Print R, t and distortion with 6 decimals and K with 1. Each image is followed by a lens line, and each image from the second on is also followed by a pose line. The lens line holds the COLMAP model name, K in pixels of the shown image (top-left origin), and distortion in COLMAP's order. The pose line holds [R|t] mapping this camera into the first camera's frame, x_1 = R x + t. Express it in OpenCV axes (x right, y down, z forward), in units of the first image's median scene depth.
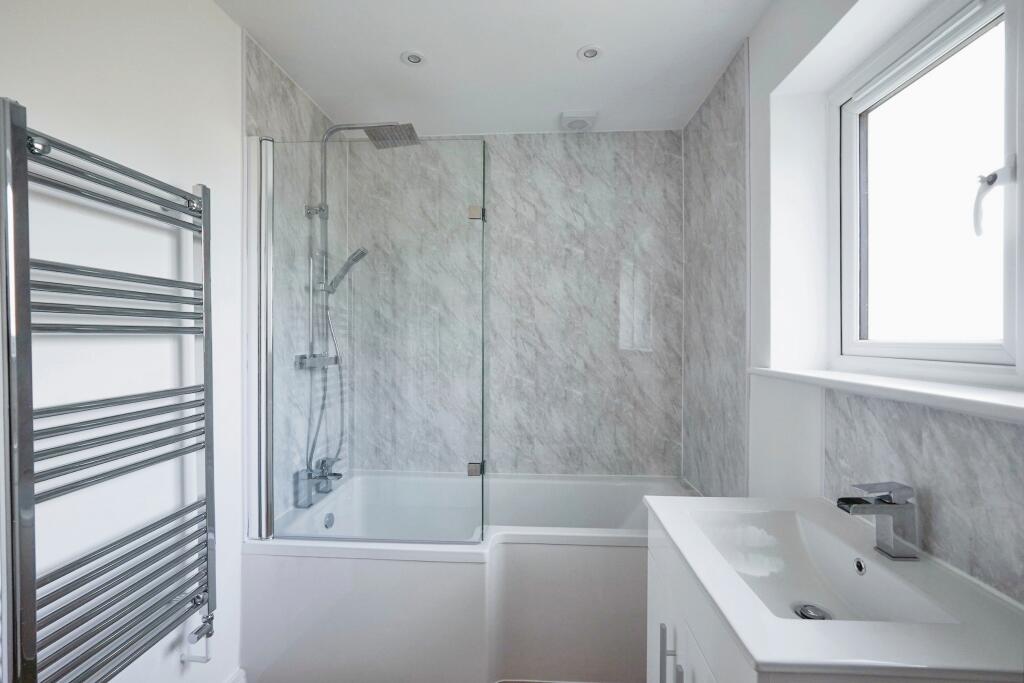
lens RADIAL K [[457.4, 0, 513.0], [0, 457.4, 342.5], [0, 0, 1]] dist [-0.006261, 0.000144]
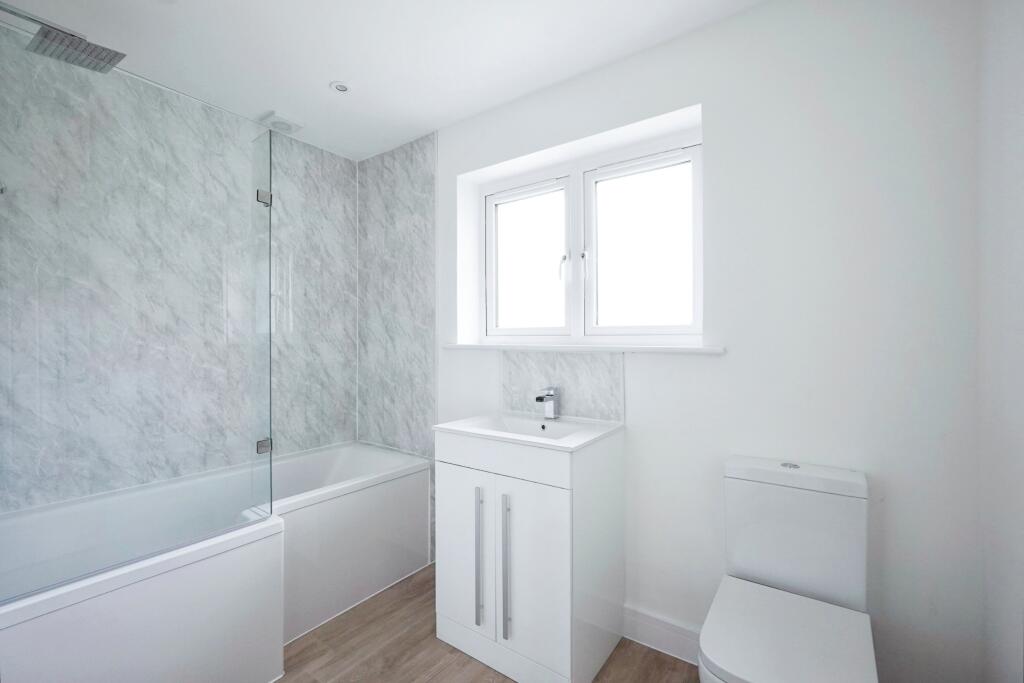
lens RADIAL K [[438.5, 0, 512.3], [0, 438.5, 339.8], [0, 0, 1]] dist [-0.010924, 0.004634]
pose [[0.533572, 0.000218, 0.845755, -0.410757], [0.009782, 0.999931, -0.006429, 0.033797], [-0.845698, 0.011703, 0.533533, 0.003901]]
